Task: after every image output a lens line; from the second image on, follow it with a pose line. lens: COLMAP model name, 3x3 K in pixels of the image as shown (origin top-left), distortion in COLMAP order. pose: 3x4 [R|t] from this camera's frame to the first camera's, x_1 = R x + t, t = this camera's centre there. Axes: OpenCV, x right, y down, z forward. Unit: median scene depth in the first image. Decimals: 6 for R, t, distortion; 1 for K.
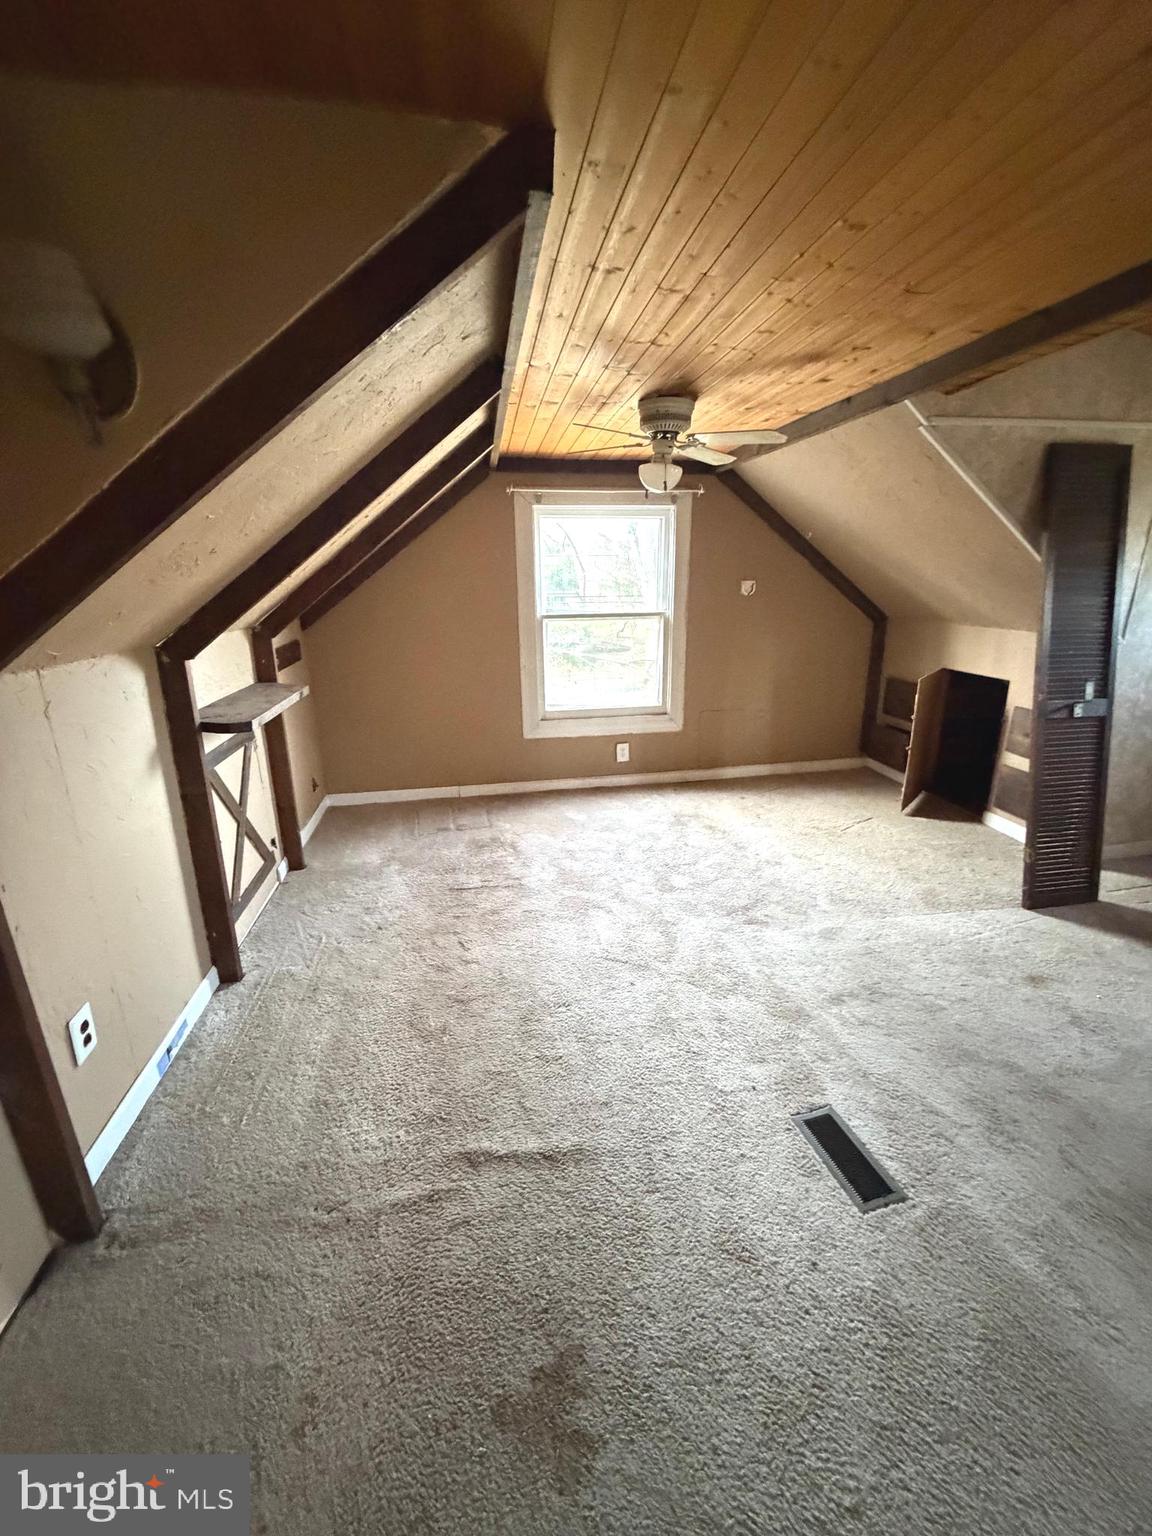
lens RADIAL K [[614.5, 0, 576.0], [0, 614.5, 763.6], [0, 0, 1]] dist [-0.000945, 0.000121]
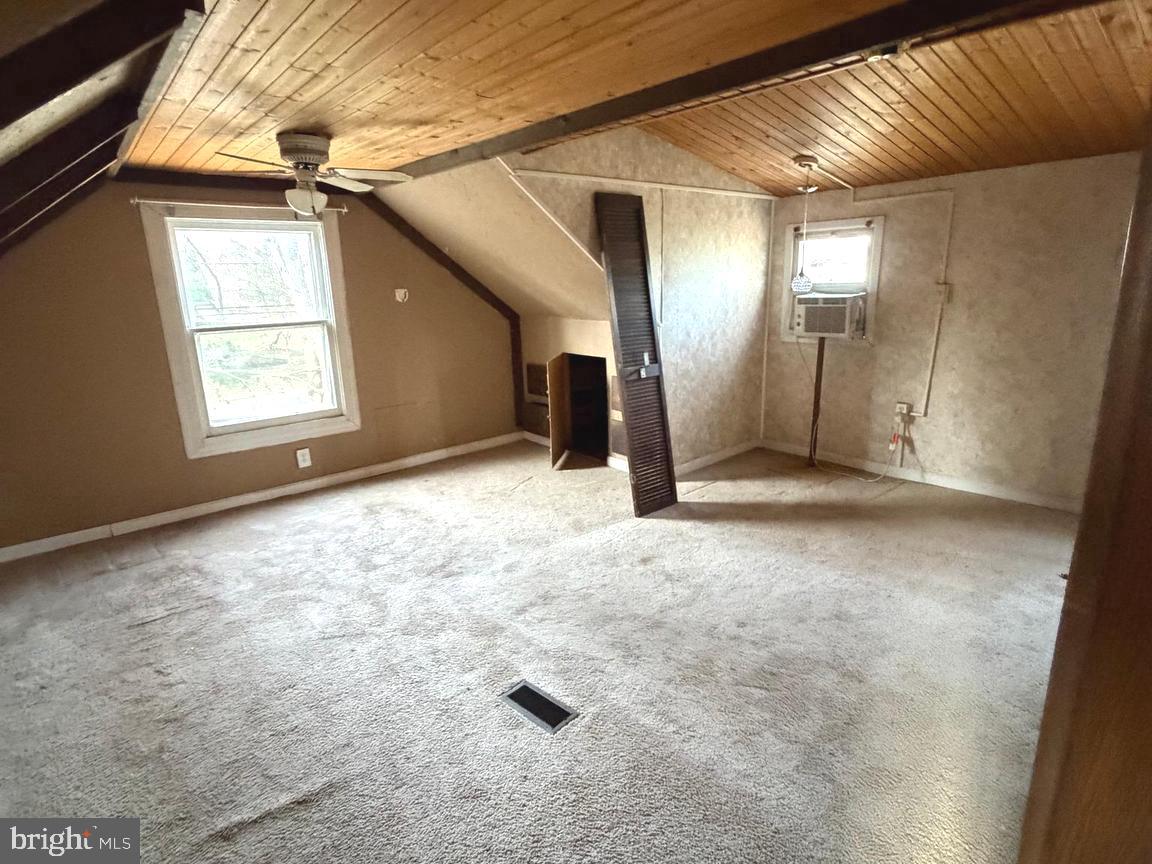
lens RADIAL K [[607.4, 0, 574.6], [0, 607.4, 428.1], [0, 0, 1]] dist [-0.001860, 0.001266]
pose [[0.861211, -0.133629, 0.490367, -0.041234], [0.163256, 0.986421, -0.017911, 0.041325], [-0.481315, 0.095481, 0.871332, -0.160825]]
